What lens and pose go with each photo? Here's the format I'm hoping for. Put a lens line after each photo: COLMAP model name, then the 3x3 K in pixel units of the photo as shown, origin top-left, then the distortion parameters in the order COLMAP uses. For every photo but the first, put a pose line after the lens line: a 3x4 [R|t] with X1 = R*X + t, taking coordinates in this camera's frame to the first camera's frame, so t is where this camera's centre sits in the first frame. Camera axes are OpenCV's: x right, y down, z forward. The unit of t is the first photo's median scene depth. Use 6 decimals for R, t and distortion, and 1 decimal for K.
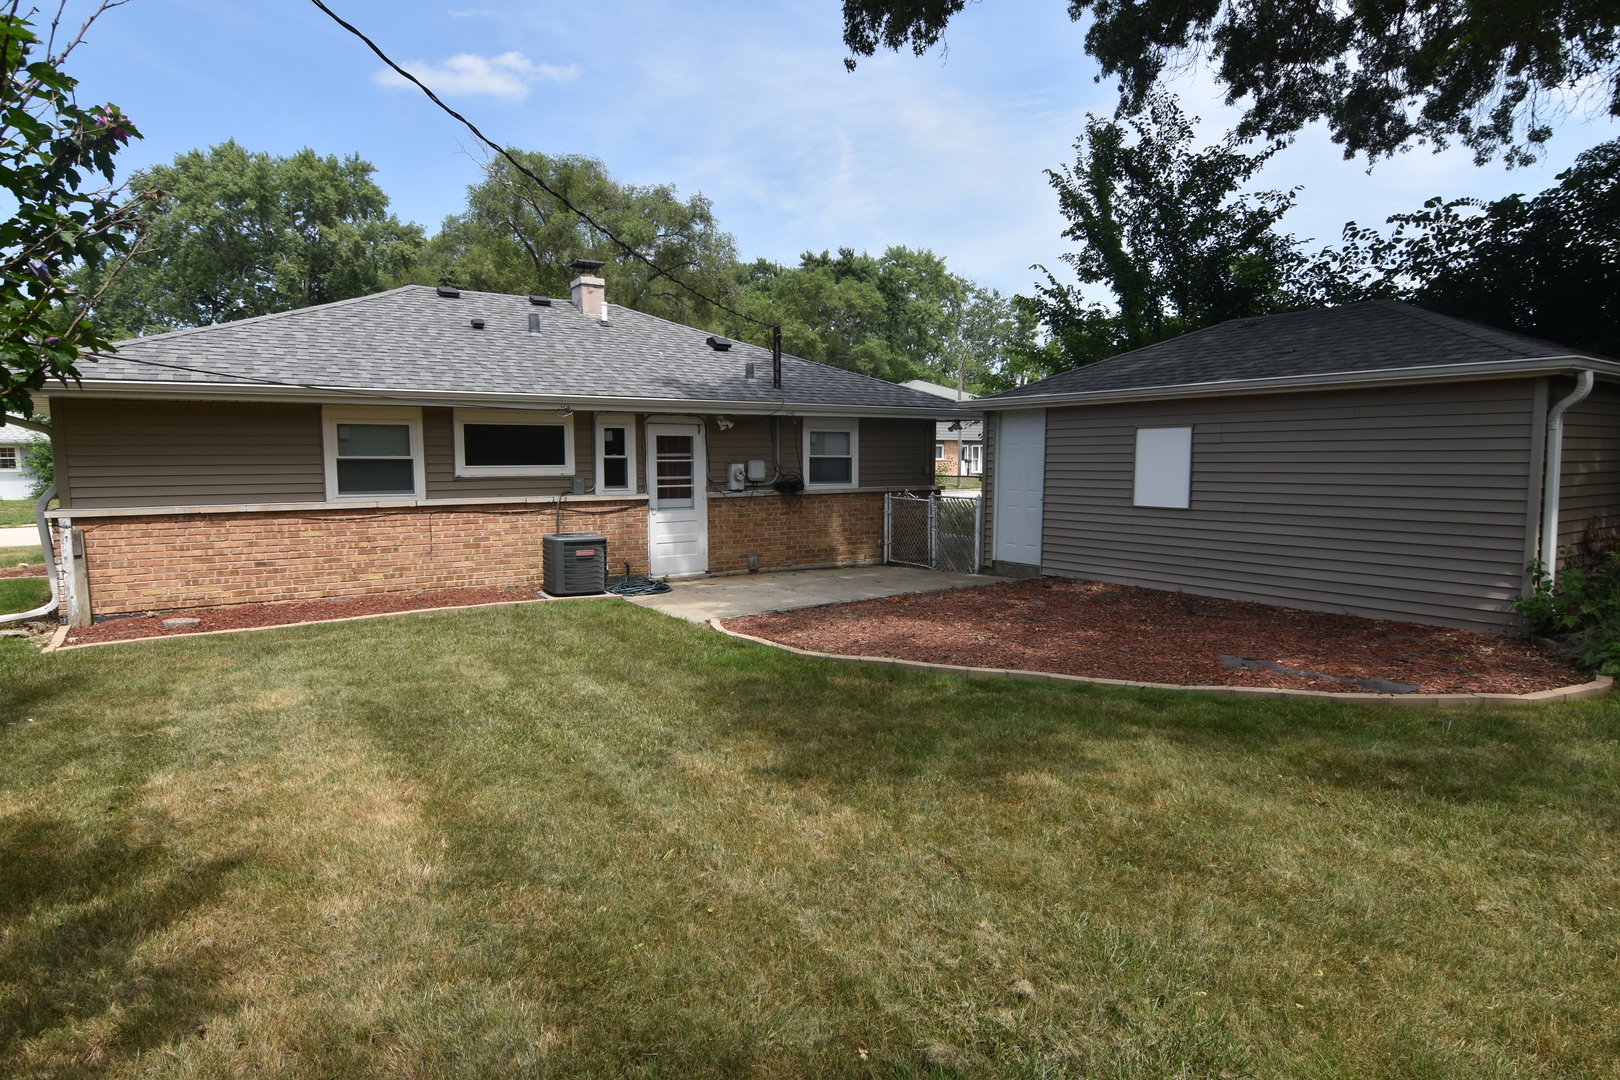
lens RADIAL K [[880.7, 0, 810.4], [0, 880.7, 539.8], [0, 0, 1]] dist [-0.018982, -0.001813]
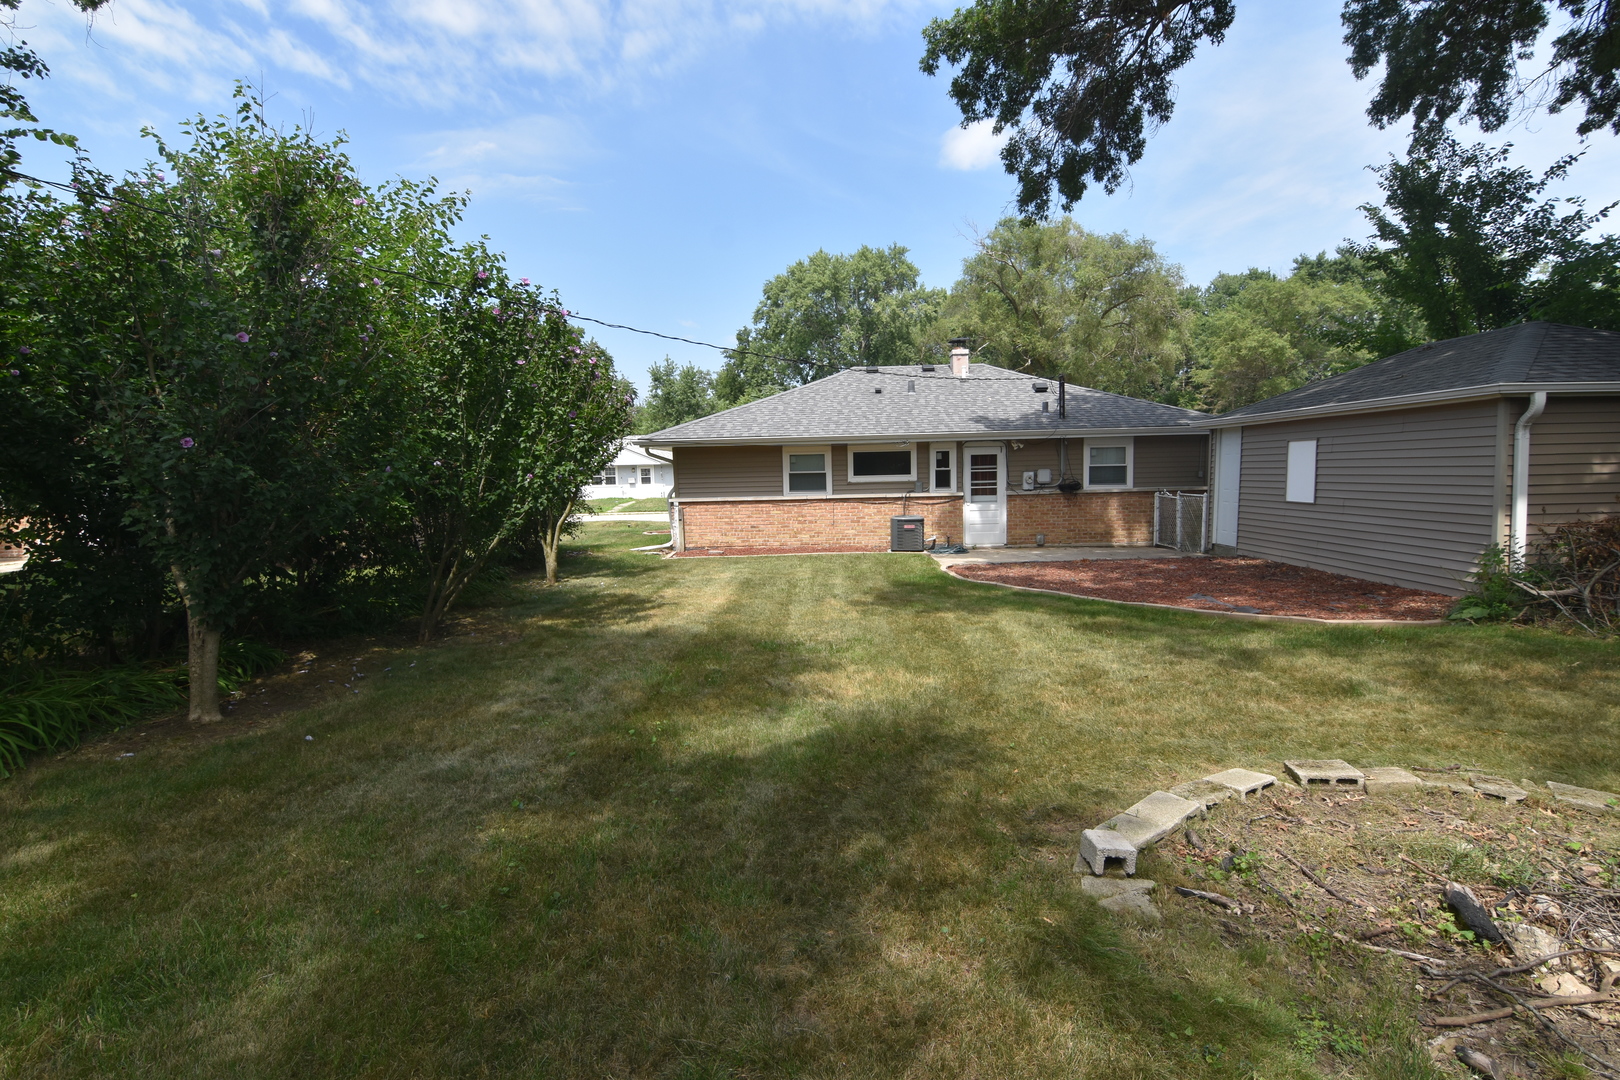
lens RADIAL K [[760.7, 0, 810.1], [0, 760.7, 539.1], [0, 0, 1]] dist [-0.021339, 0.000479]
pose [[0.820067, 0.034916, -0.571202, 0.362358], [-0.031644, 0.999377, 0.015657, 0.018943], [0.571392, 0.005235, 0.820660, -0.267131]]
